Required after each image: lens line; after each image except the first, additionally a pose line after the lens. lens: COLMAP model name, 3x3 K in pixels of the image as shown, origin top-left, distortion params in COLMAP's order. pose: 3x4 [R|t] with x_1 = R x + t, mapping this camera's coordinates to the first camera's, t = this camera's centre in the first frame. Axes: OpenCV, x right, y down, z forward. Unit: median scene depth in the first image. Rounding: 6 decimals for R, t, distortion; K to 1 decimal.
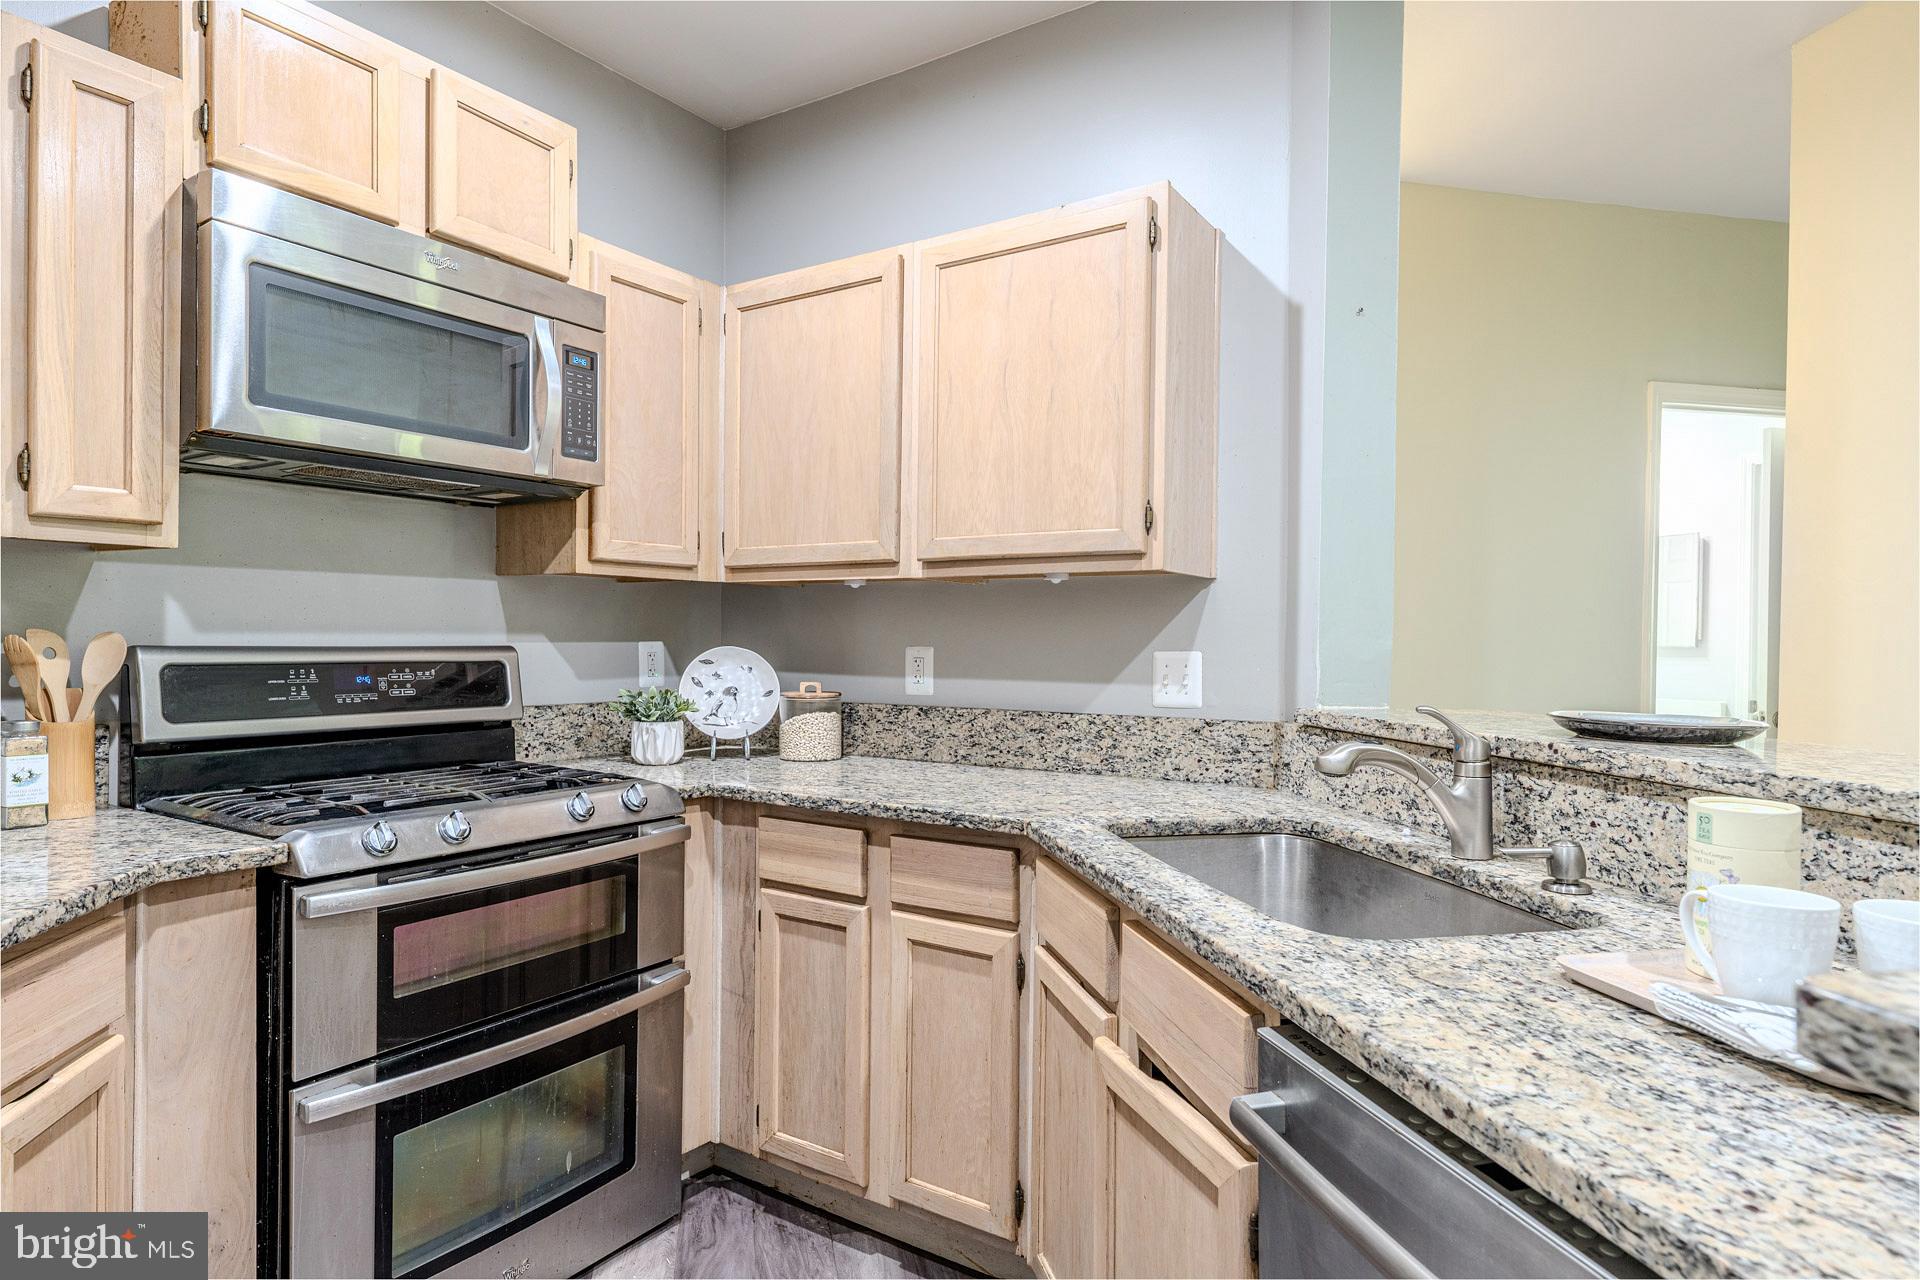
lens RADIAL K [[1062.0, 0, 960.0], [0, 1062.0, 640.0], [0, 0, 1]] dist [0.003847, 0.001218]
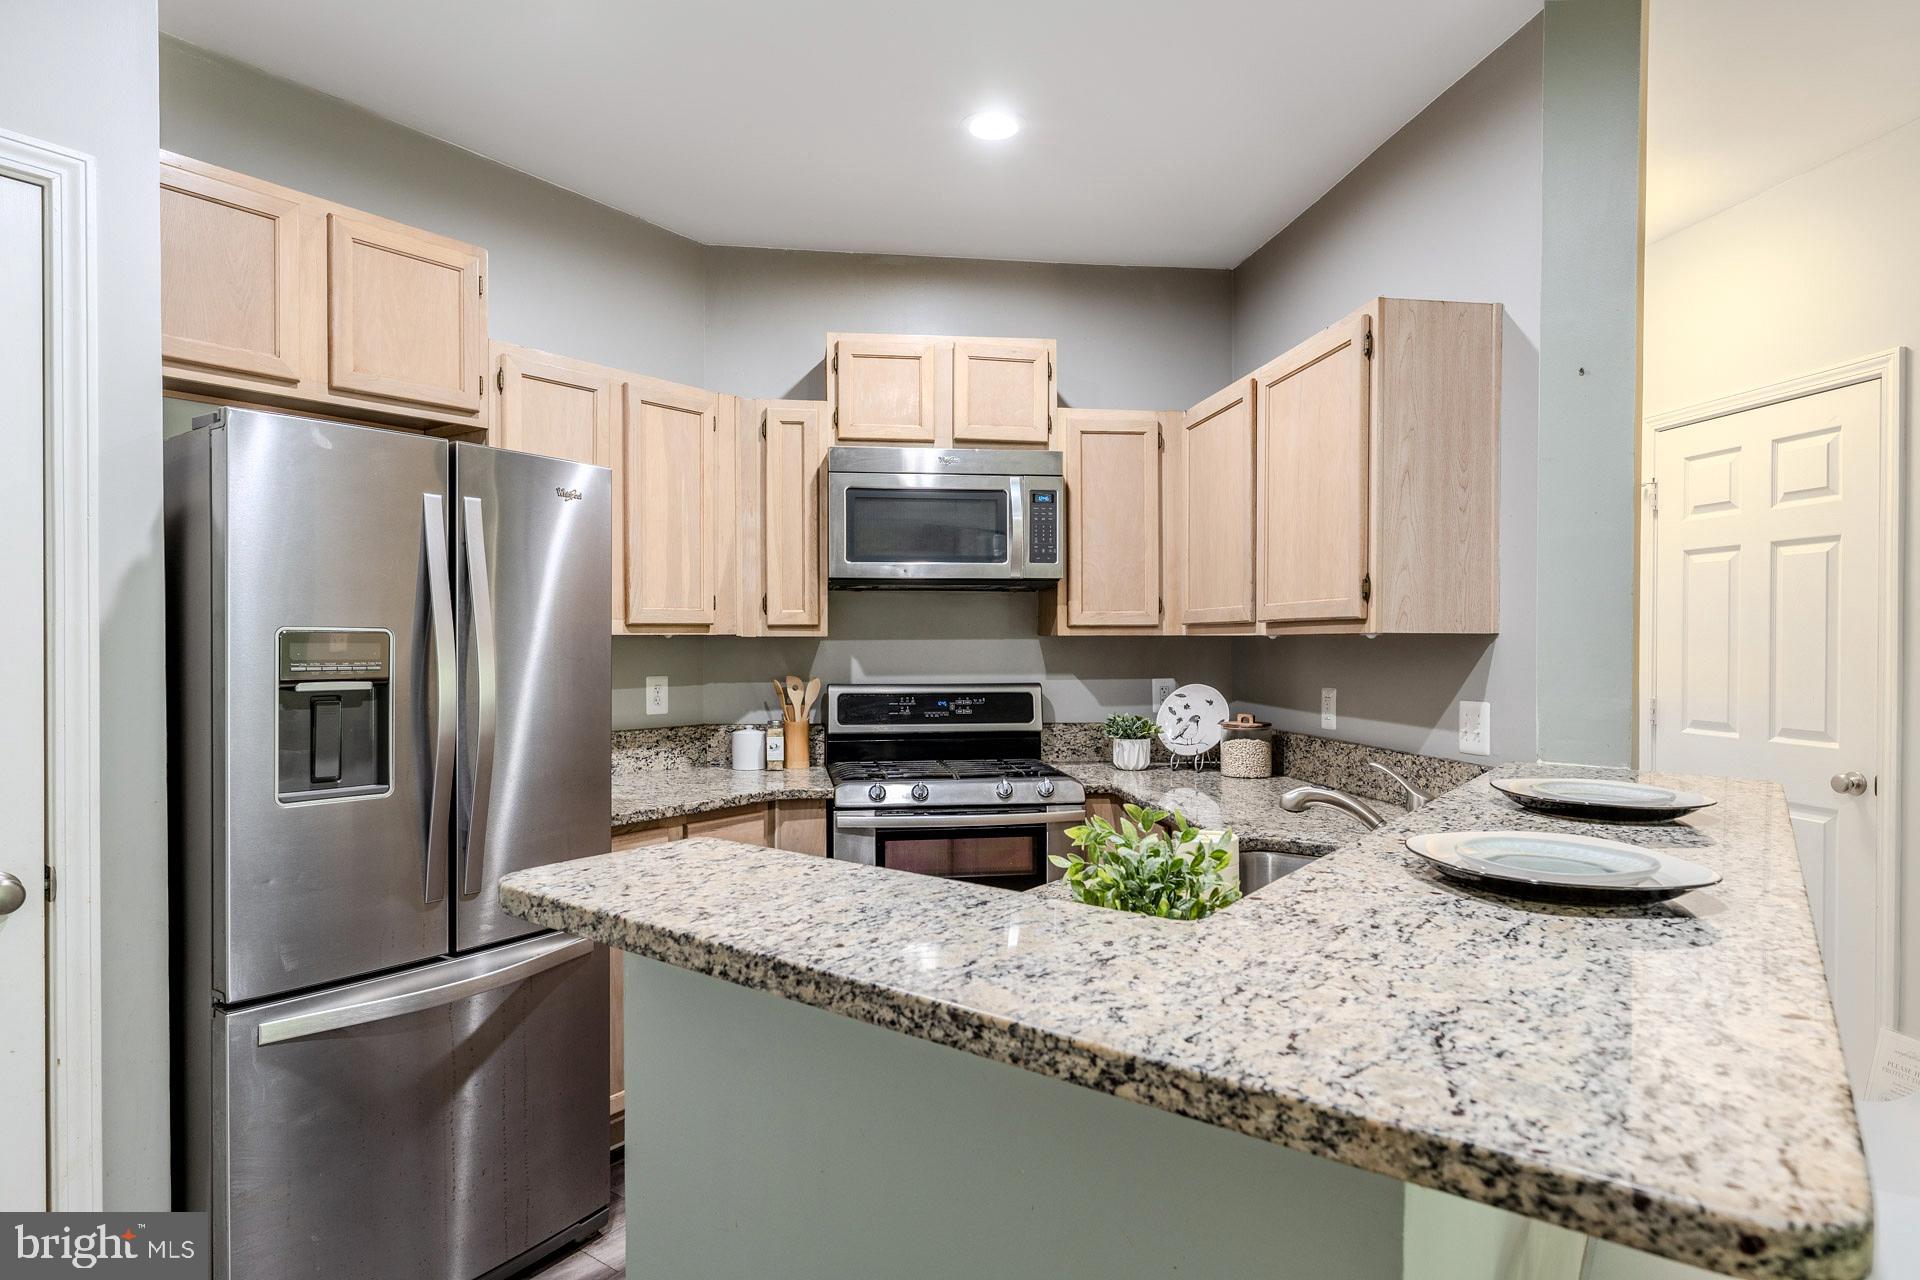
lens RADIAL K [[1062.0, 0, 960.0], [0, 1062.0, 640.0], [0, 0, 1]] dist [0.003847, 0.001218]
pose [[0.667340, -0.010656, -0.744677, 0.656120], [0.004587, 0.999937, -0.010197, -0.042600], [0.744739, 0.003389, 0.667347, -0.097891]]
